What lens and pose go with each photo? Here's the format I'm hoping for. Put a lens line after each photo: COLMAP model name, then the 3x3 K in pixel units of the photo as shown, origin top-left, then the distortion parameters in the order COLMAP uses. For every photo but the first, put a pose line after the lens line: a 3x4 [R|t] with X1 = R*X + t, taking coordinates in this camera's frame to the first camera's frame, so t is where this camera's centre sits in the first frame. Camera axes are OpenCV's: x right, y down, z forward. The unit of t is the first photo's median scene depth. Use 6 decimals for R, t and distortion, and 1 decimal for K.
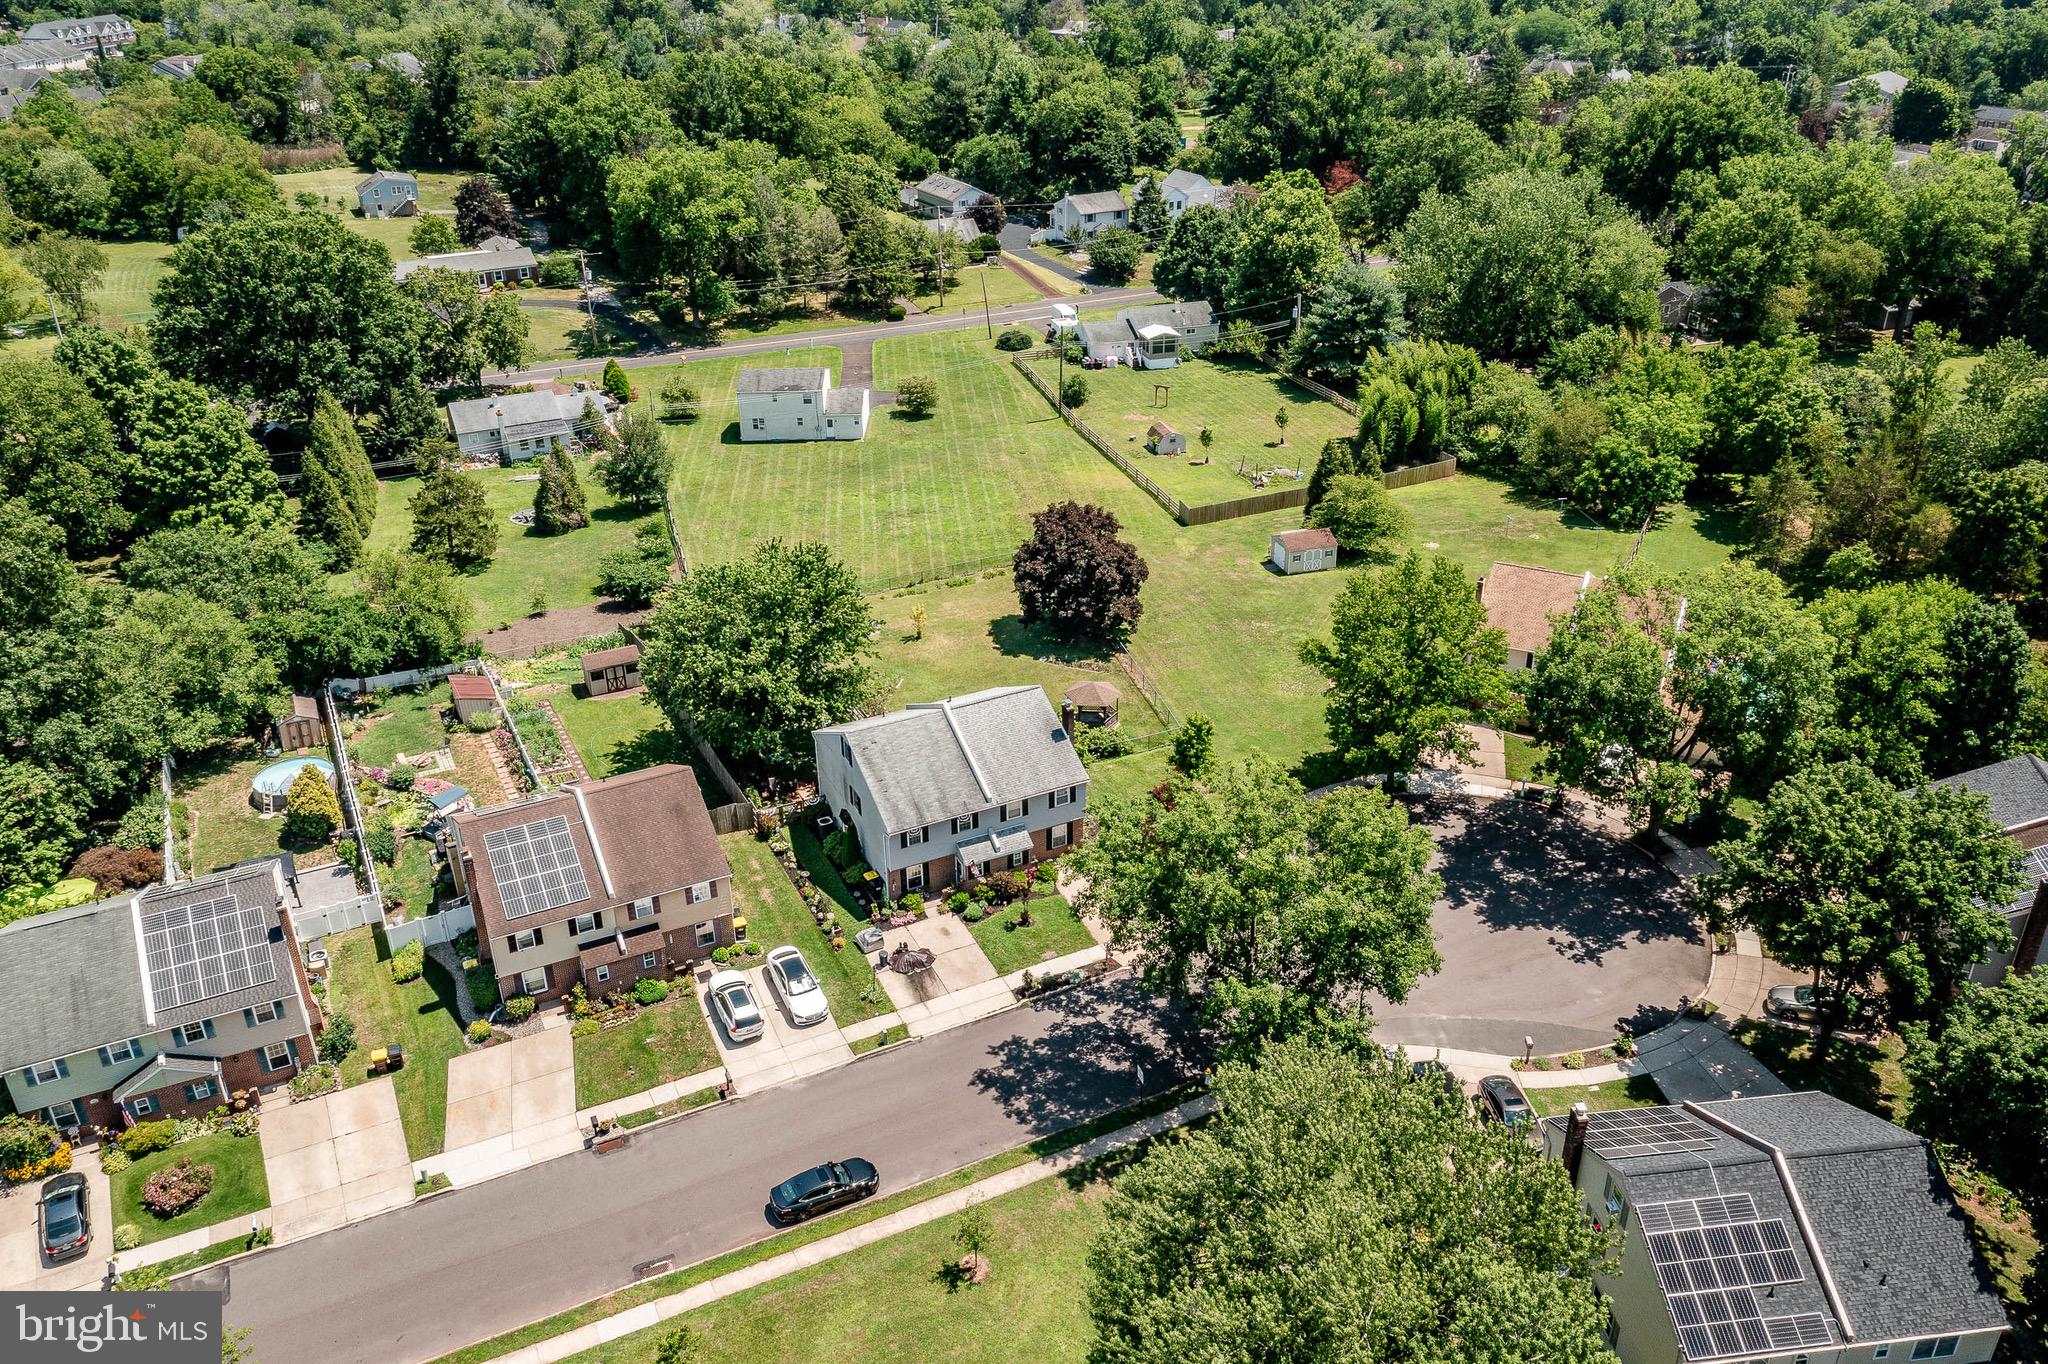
lens RADIAL K [[1623.0, 0, 1021.0], [0, 1623.0, 695.5], [0, 0, 1]] dist [-0.009276, 0.039088]
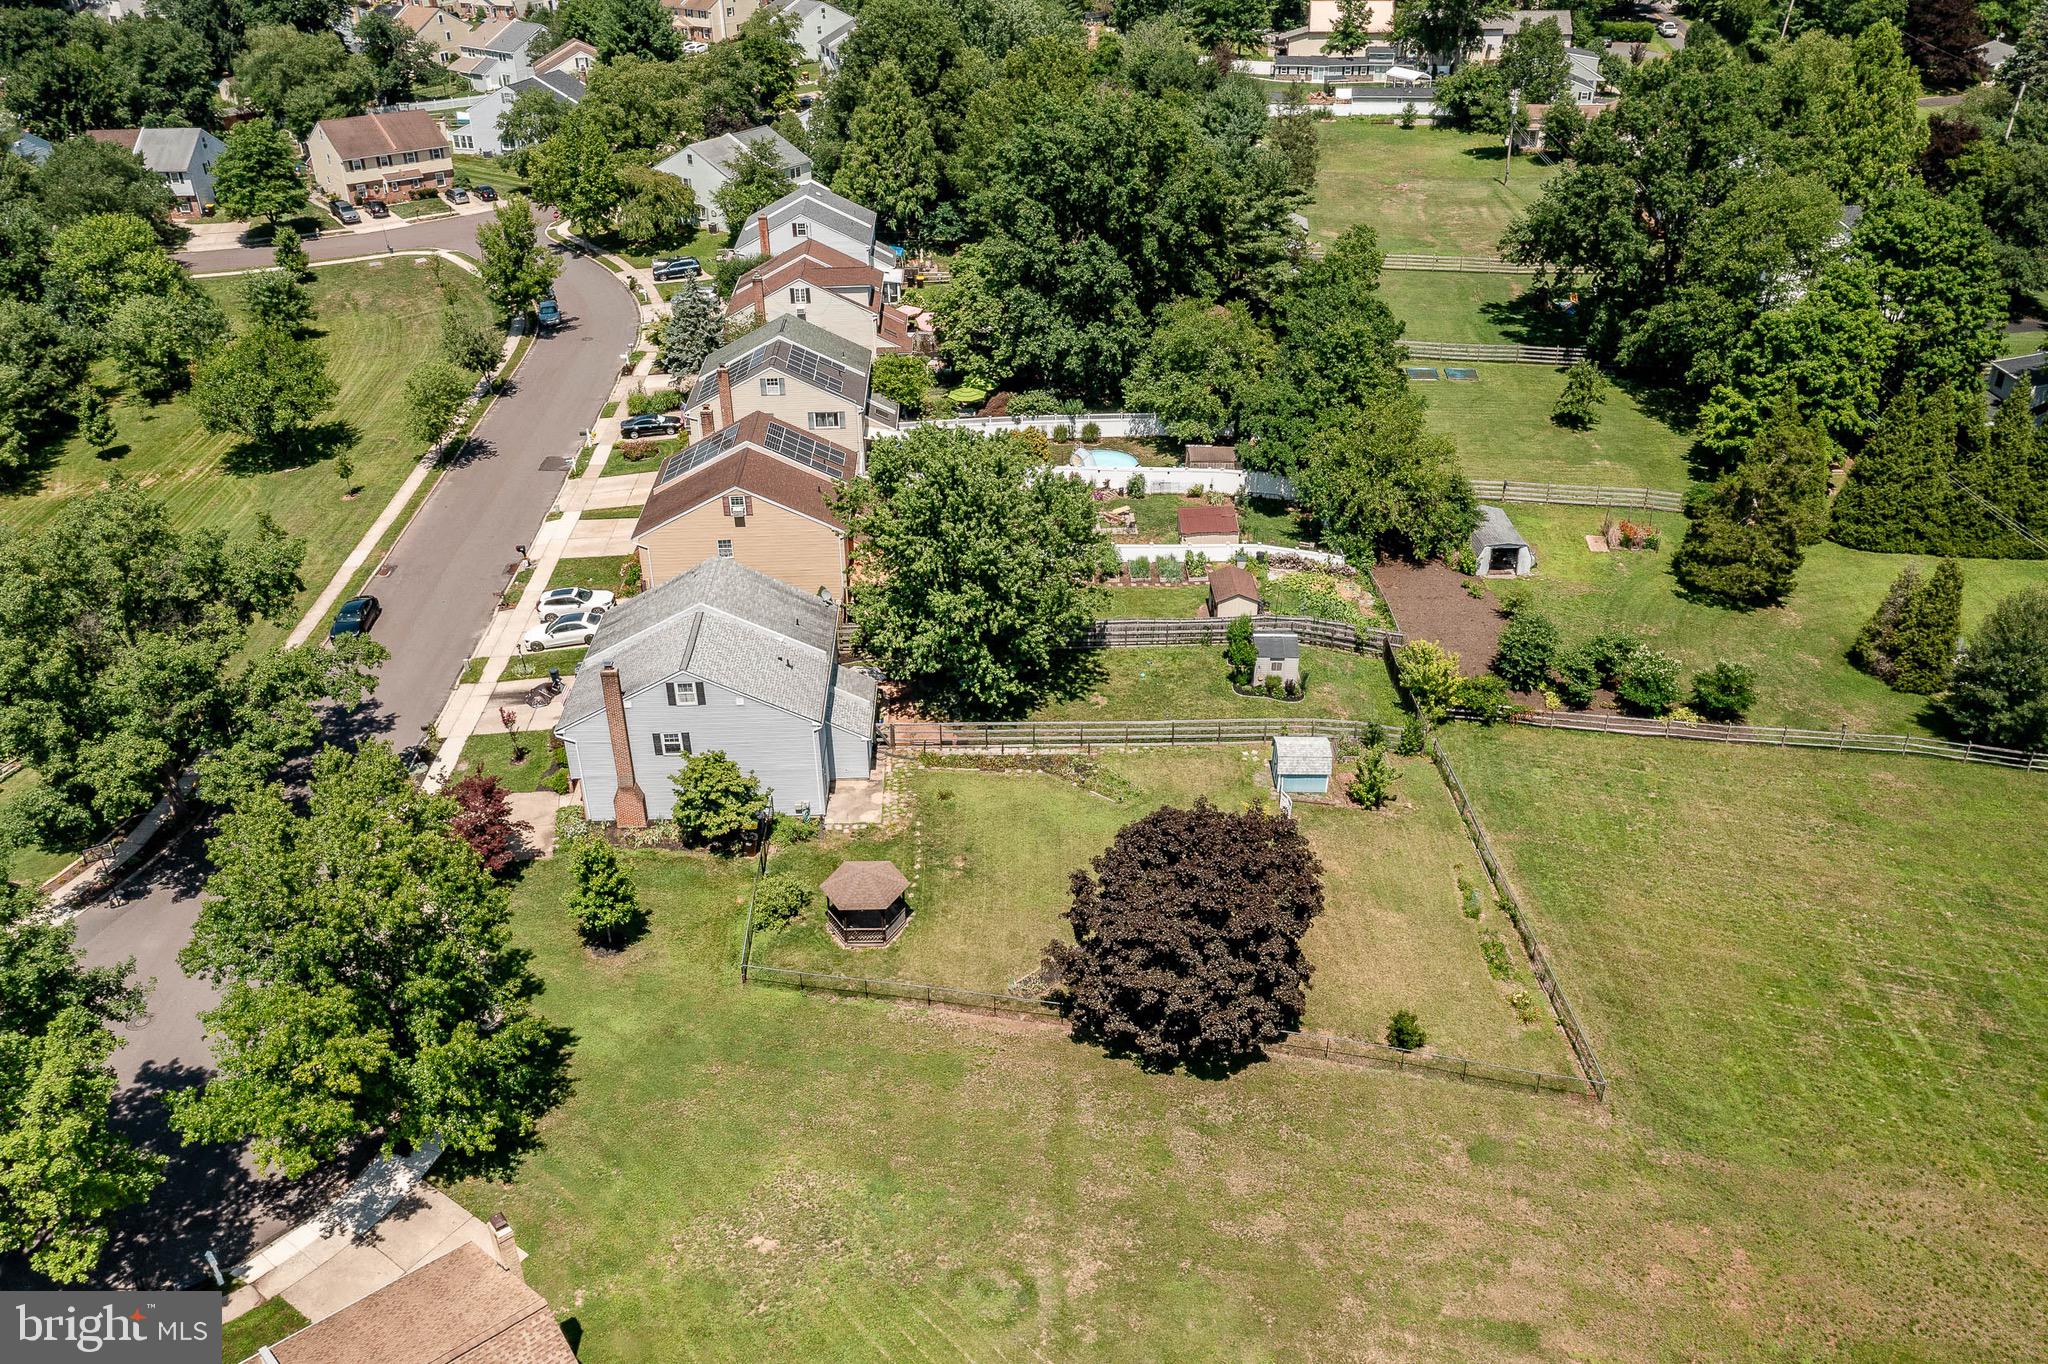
lens RADIAL K [[1623.0, 0, 1018.5], [0, 1623.0, 713.3], [0, 0, 1]] dist [-0.009276, 0.039088]
pose [[-0.409182, 0.483828, -0.773615, 0.550219], [-0.410522, 0.659568, 0.629636, -0.541238], [0.814888, 0.575221, -0.071261, 1.192468]]
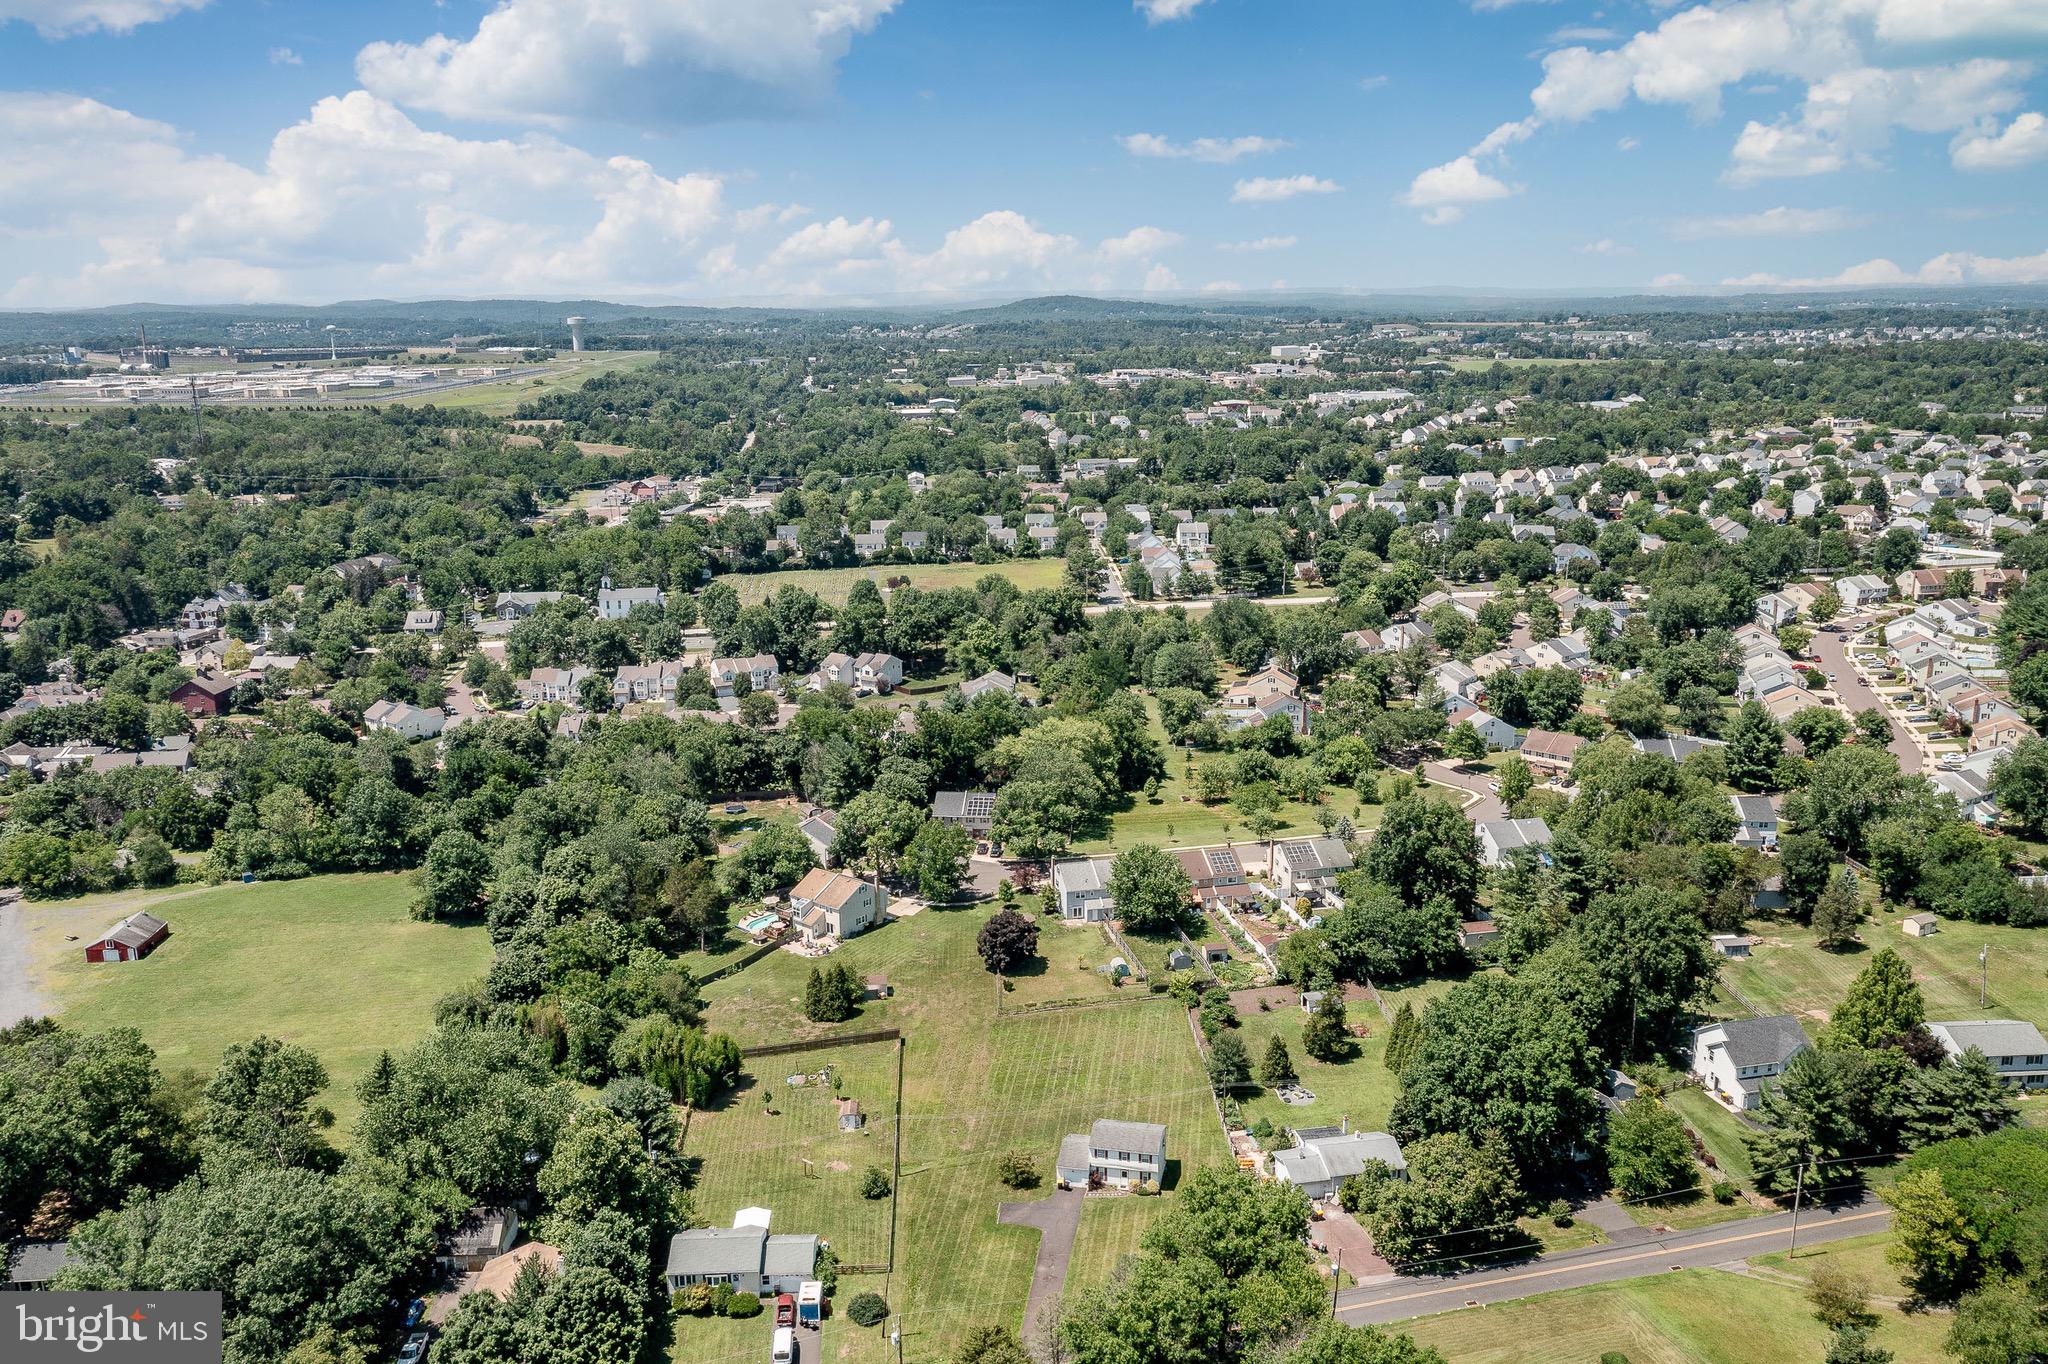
lens RADIAL K [[1623.0, 0, 1014.4], [0, 1623.0, 697.1], [0, 0, 1]] dist [-0.009276, 0.039088]
pose [[-0.973033, -0.030259, 0.228675, -0.591236], [0.129857, 0.747483, 0.651465, -2.214011], [-0.190643, 0.663591, -0.723396, 2.988316]]
